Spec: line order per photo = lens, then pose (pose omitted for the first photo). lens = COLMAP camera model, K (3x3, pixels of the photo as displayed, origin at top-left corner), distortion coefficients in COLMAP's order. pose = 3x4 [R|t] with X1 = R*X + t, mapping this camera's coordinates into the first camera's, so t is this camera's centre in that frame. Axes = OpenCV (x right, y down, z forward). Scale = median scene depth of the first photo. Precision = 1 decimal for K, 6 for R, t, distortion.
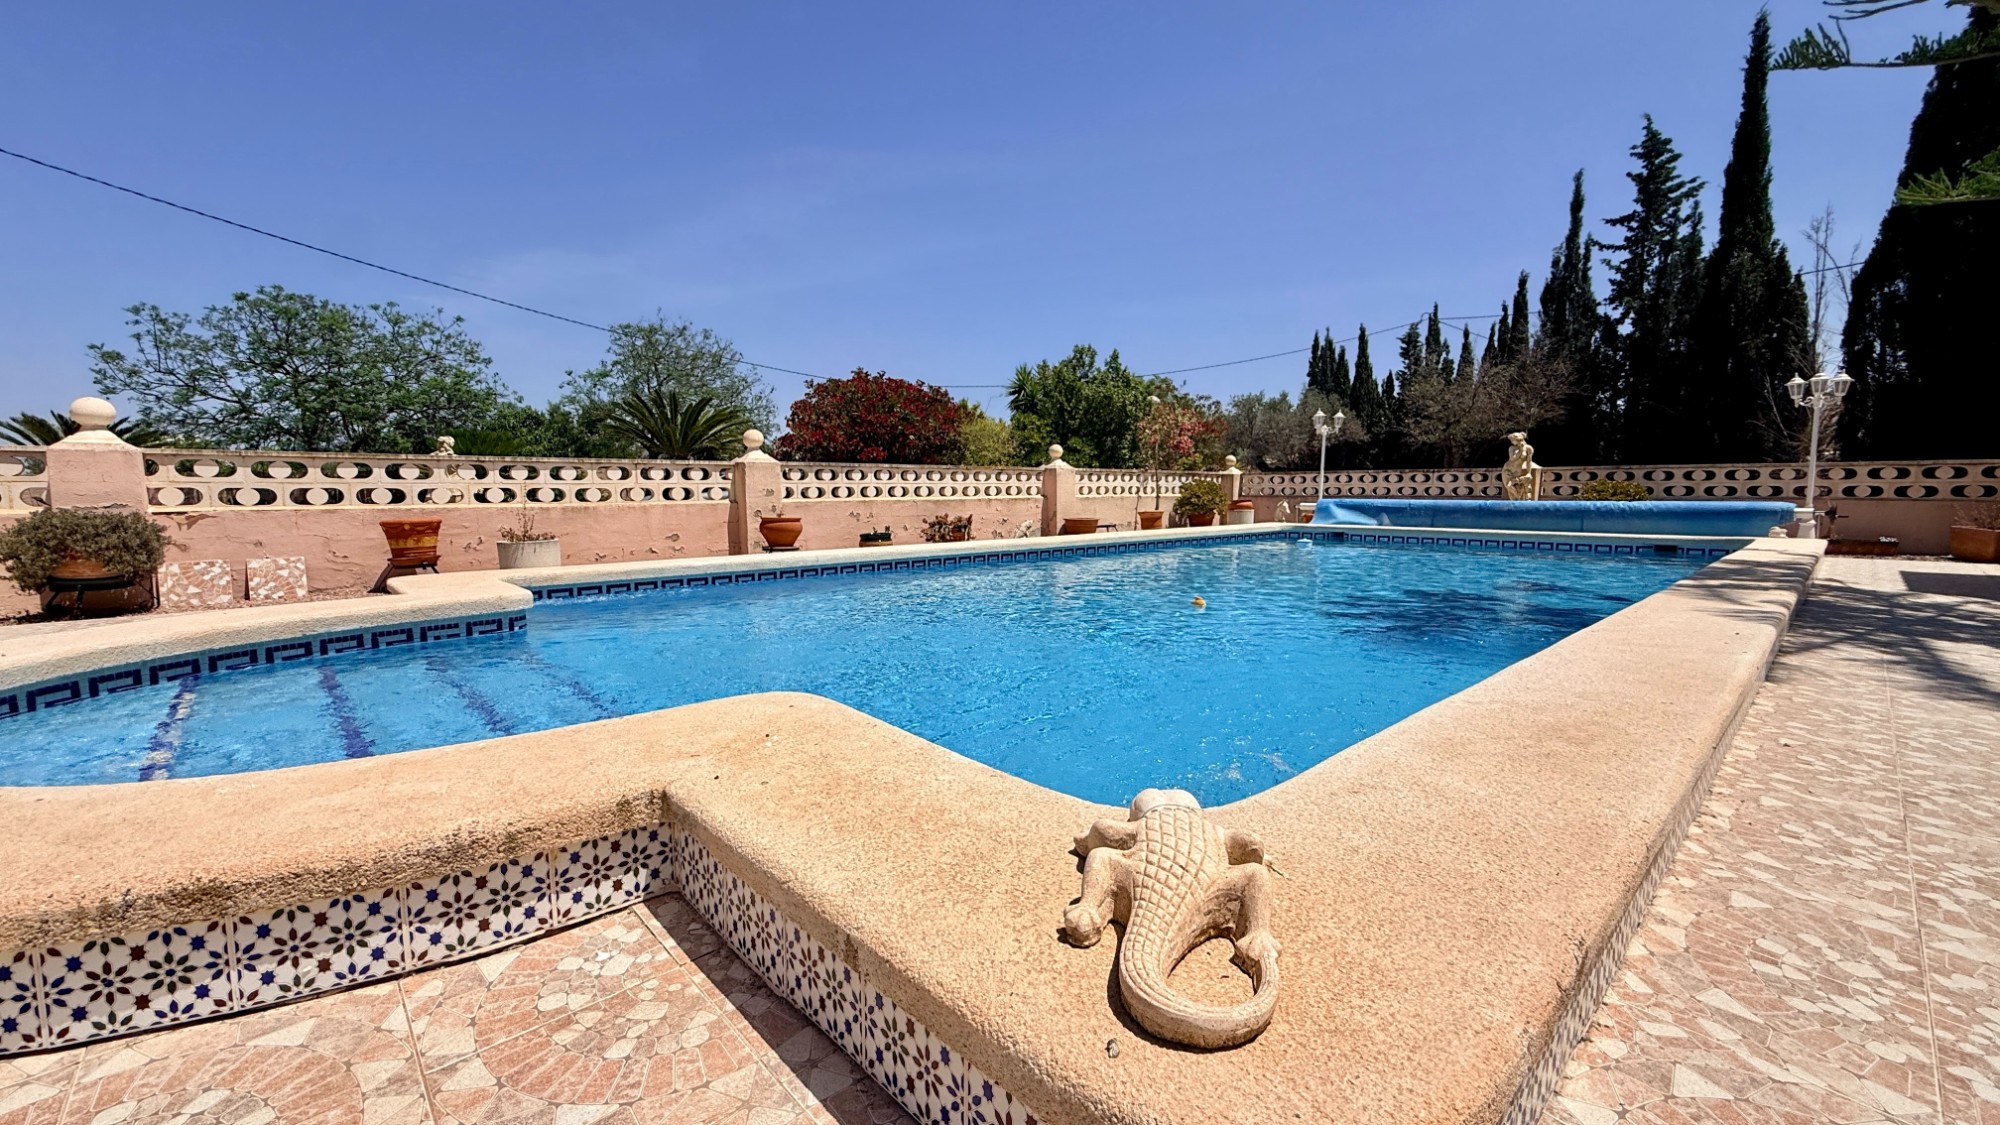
lens RADIAL K [[796.0, 0, 992.7], [0, 796.0, 558.3], [0, 0, 1]] dist [0.001278, -0.000296]
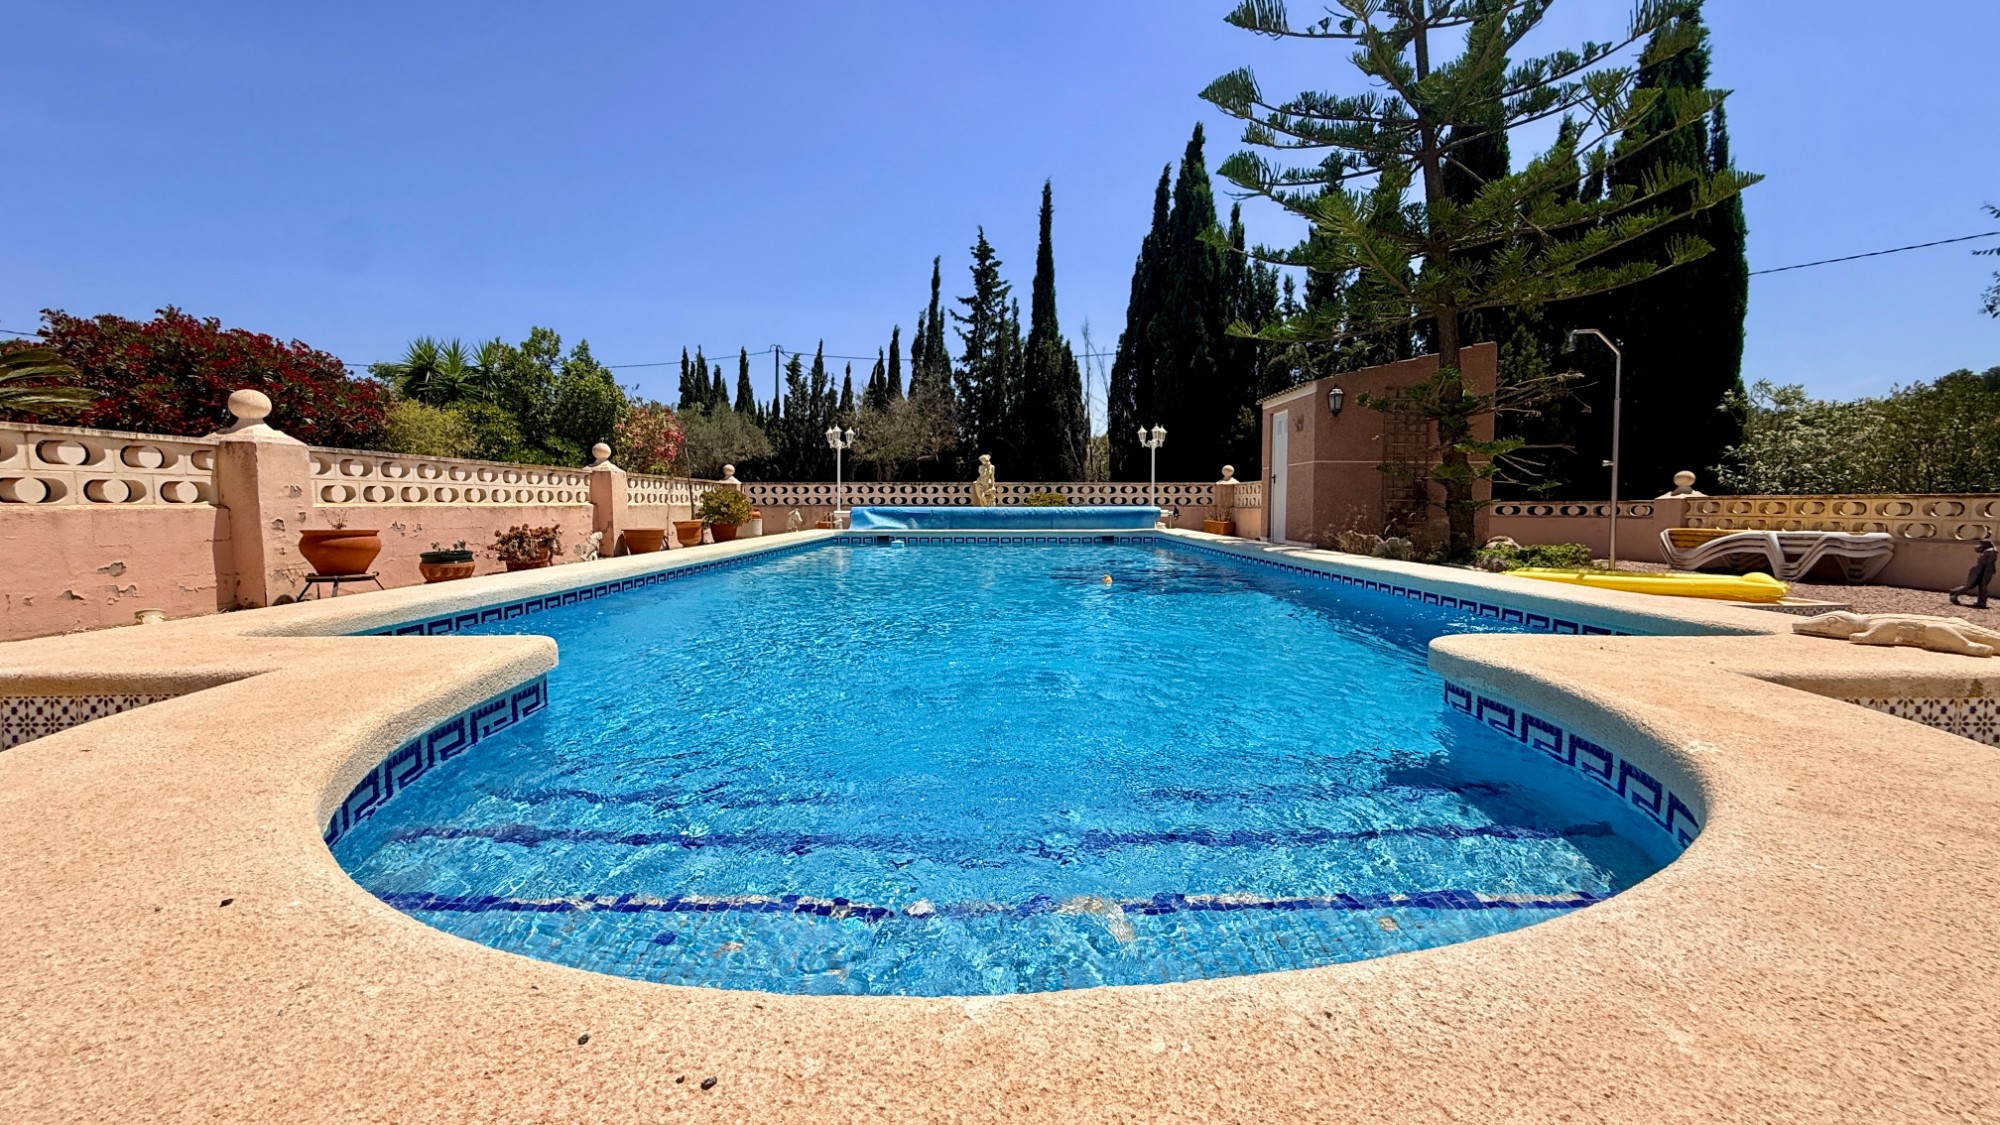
lens RADIAL K [[796.0, 0, 992.7], [0, 796.0, 558.3], [0, 0, 1]] dist [0.001278, -0.000296]
pose [[0.674533, -0.048094, 0.736676, -0.246621], [0.063286, 0.997969, 0.007205, 0.000438], [-0.735527, 0.041761, 0.676207, 0.109054]]
